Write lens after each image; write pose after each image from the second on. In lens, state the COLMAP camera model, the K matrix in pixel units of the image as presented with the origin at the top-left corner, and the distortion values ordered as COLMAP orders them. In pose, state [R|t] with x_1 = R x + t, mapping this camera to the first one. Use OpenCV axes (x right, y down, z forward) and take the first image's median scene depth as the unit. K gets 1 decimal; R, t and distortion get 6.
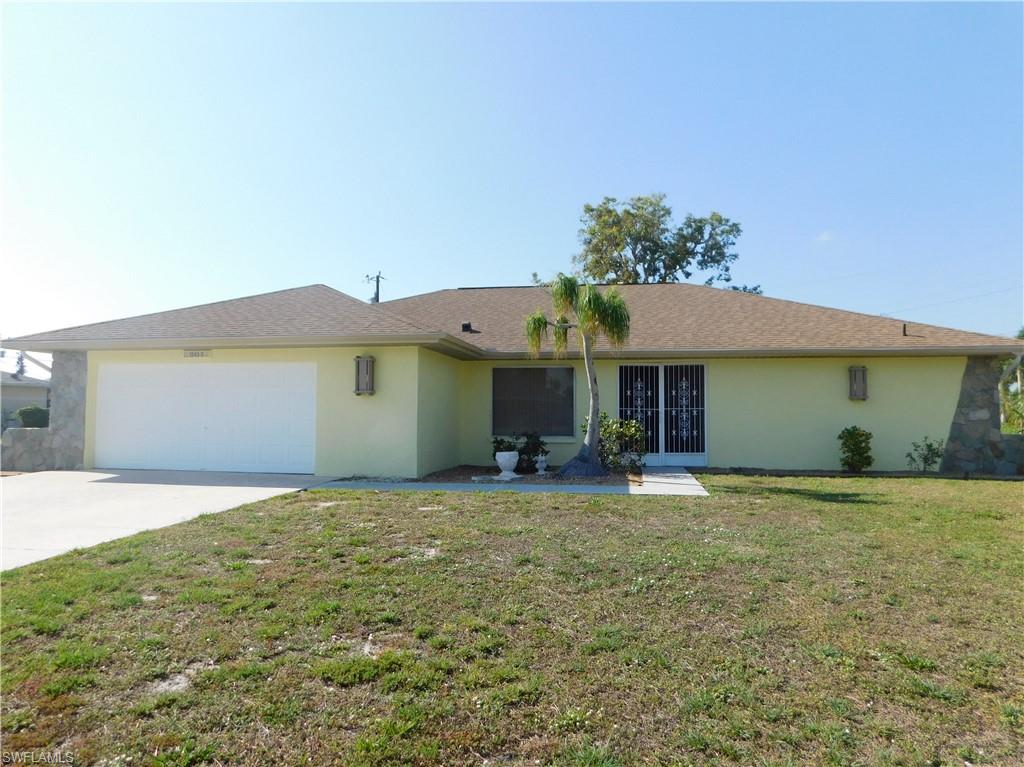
lens RADIAL K [[675.3, 0, 515.7], [0, 675.3, 384.1], [0, 0, 1]] dist [-0.059398, 0.038410]
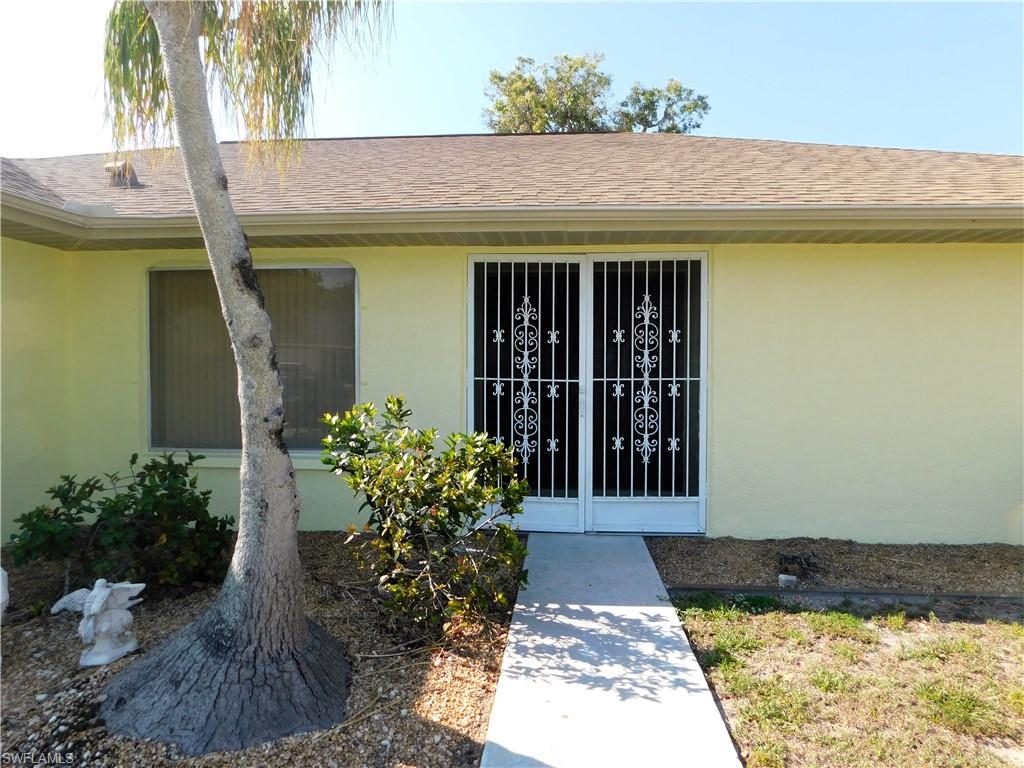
lens RADIAL K [[675.3, 0, 511.1], [0, 675.3, 381.2], [0, 0, 1]] dist [-0.059398, 0.038410]
pose [[0.996340, -0.005458, 0.085308, 0.142903], [-0.001228, 0.996942, 0.078134, 0.008820], [-0.085473, -0.077953, 0.993286, 0.629857]]
